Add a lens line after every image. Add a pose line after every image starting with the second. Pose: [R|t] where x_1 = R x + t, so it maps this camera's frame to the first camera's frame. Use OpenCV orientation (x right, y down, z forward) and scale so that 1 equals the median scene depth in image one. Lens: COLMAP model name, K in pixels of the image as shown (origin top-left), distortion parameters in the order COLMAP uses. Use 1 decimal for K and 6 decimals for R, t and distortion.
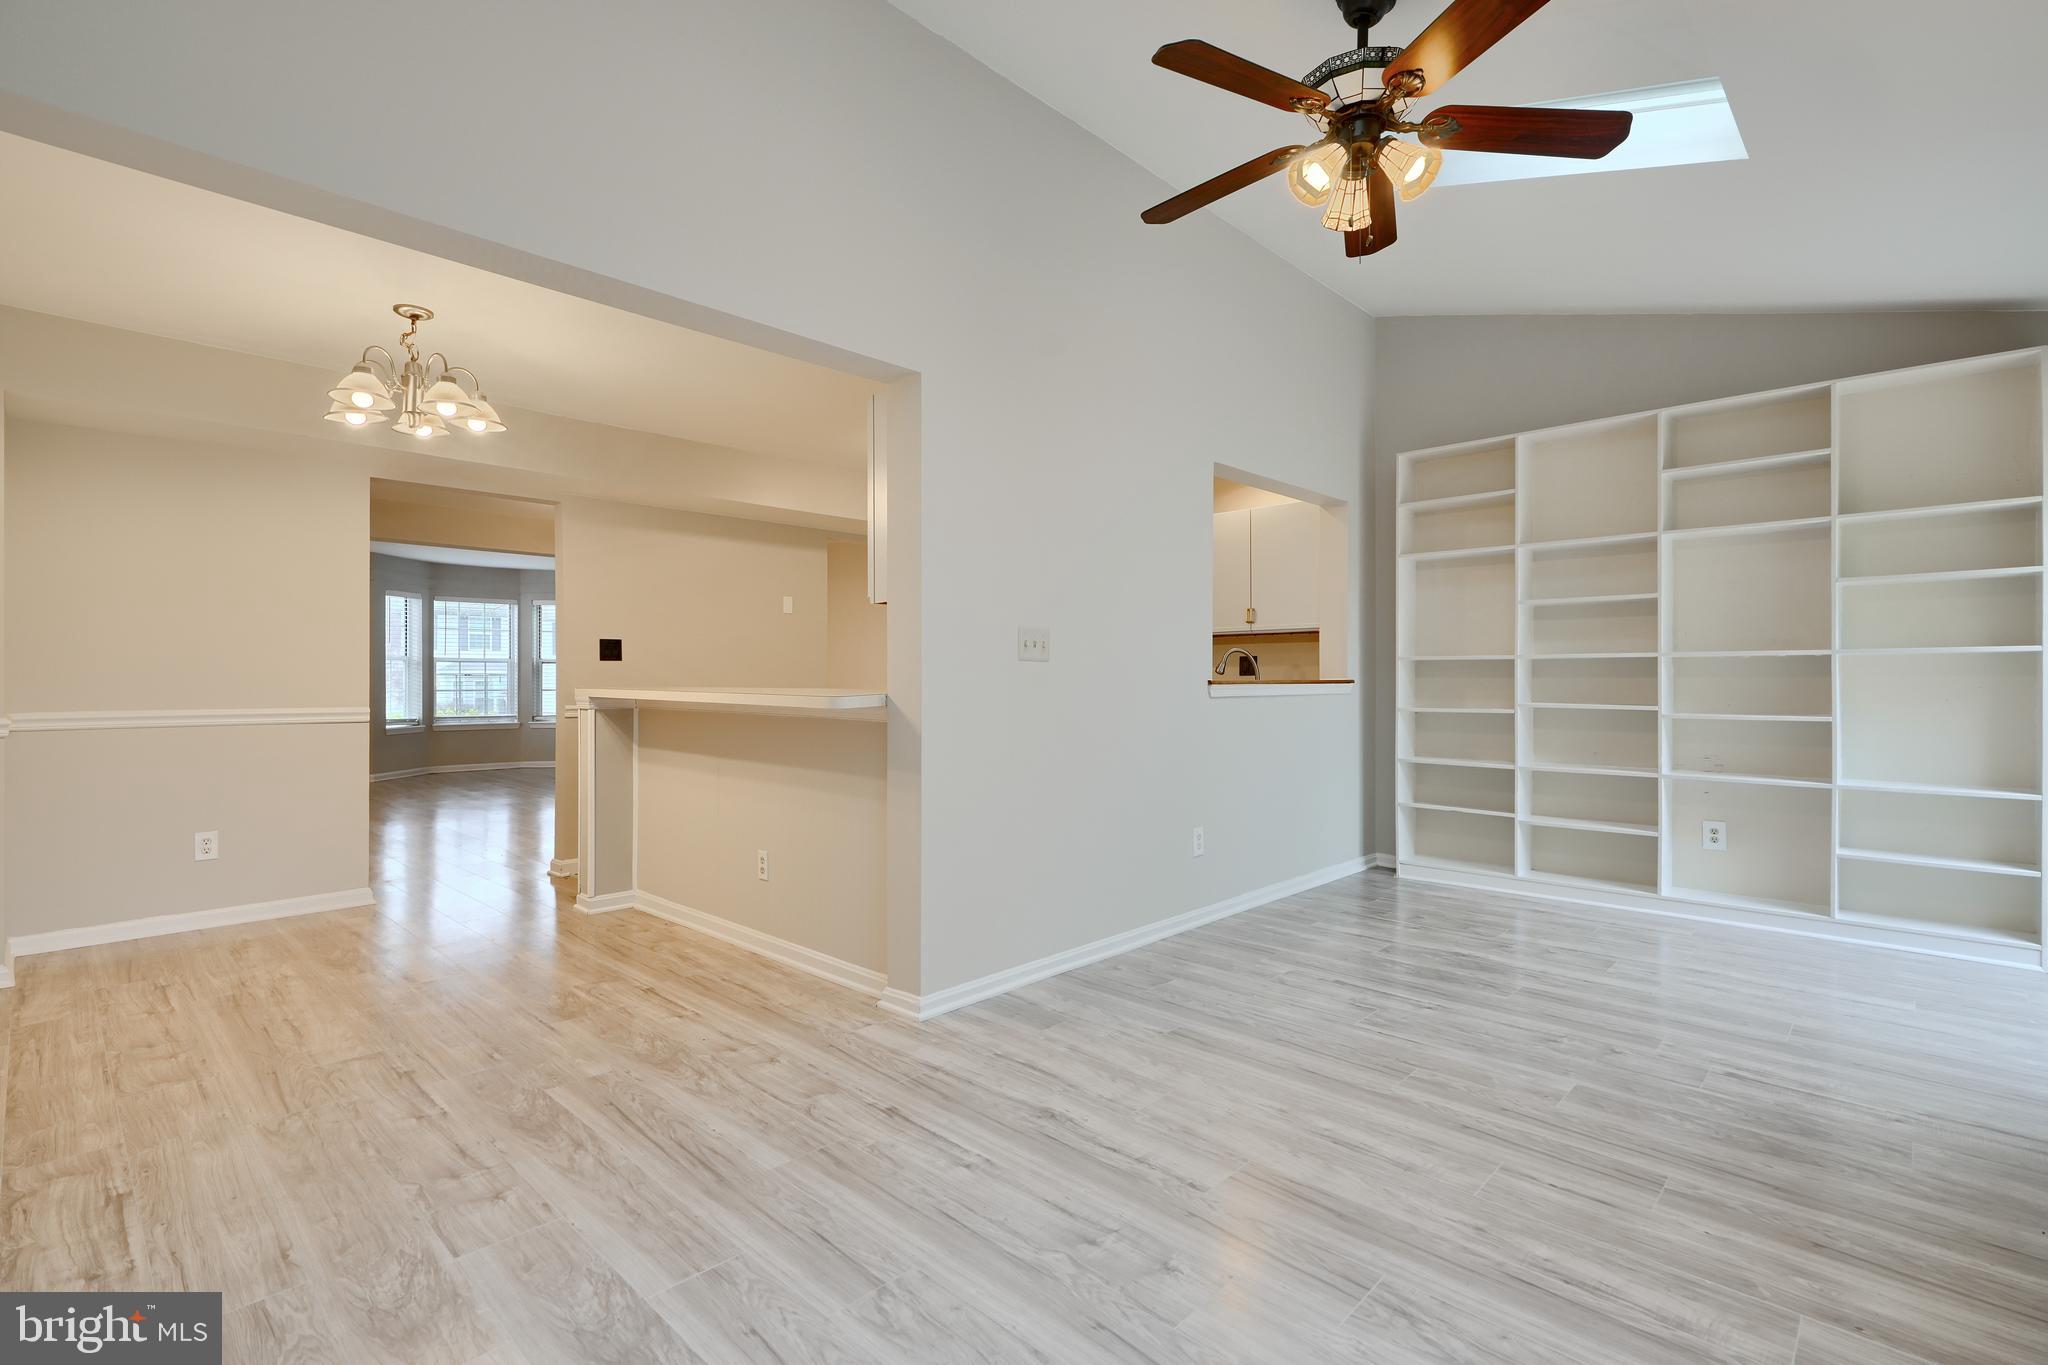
lens RADIAL K [[944.6, 0, 1030.8], [0, 944.6, 672.0], [0, 0, 1]] dist [-0.001301, 0.001023]
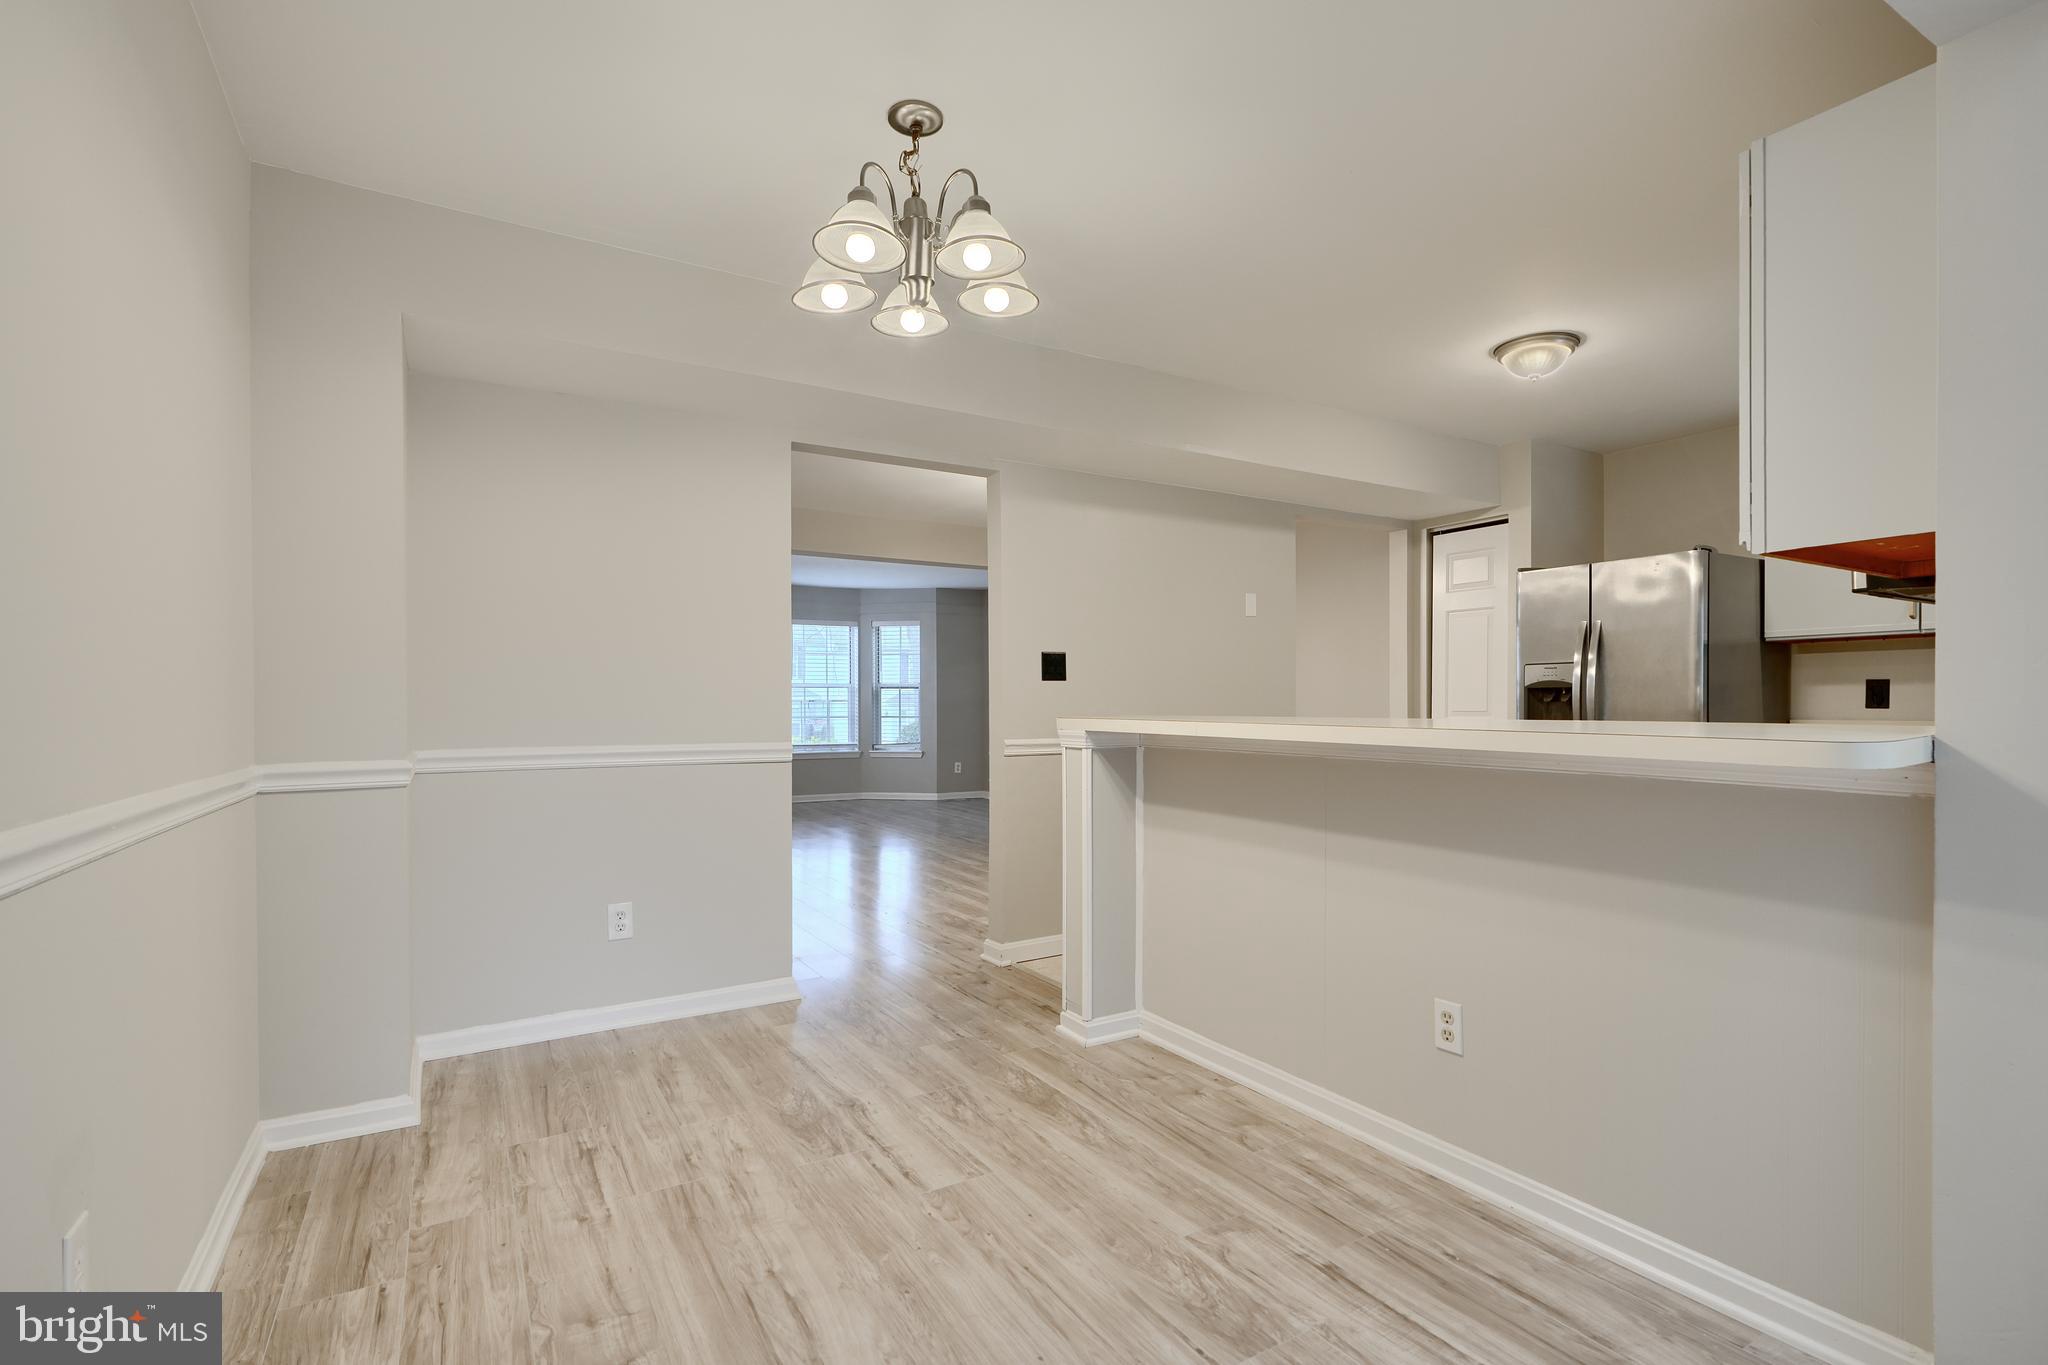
lens RADIAL K [[944.6, 0, 1015.1], [0, 944.6, 702.2], [0, 0, 1]] dist [-0.001301, 0.001023]
pose [[0.962125, -0.003533, -0.272586, -0.389810], [0.004956, 0.999977, 0.004532, 0.002452], [0.272564, -0.005711, 0.962121, 0.382951]]
